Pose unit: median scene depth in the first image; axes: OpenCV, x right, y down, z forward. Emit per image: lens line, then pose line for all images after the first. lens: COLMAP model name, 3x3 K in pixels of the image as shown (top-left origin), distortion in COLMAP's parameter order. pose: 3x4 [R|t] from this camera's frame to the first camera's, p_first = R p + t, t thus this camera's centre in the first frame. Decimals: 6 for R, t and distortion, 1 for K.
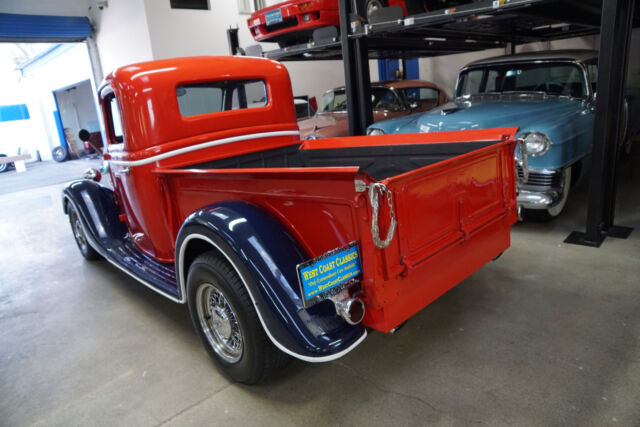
lens RADIAL K [[433.5, 0, 317.9], [0, 433.5, 219.6], [0, 0, 1]] dist [-0.137644, 0.093673]
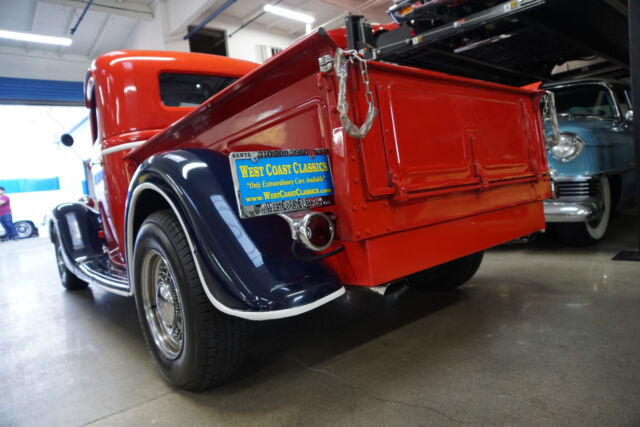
lens RADIAL K [[433.5, 0, 317.9], [0, 433.5, 219.6], [0, 0, 1]] dist [-0.137644, 0.093673]
pose [[0.998148, -0.001547, -0.060816, 0.094453], [-0.010528, 0.980200, -0.197732, 0.243012], [0.059918, 0.198006, 0.978368, 0.246190]]
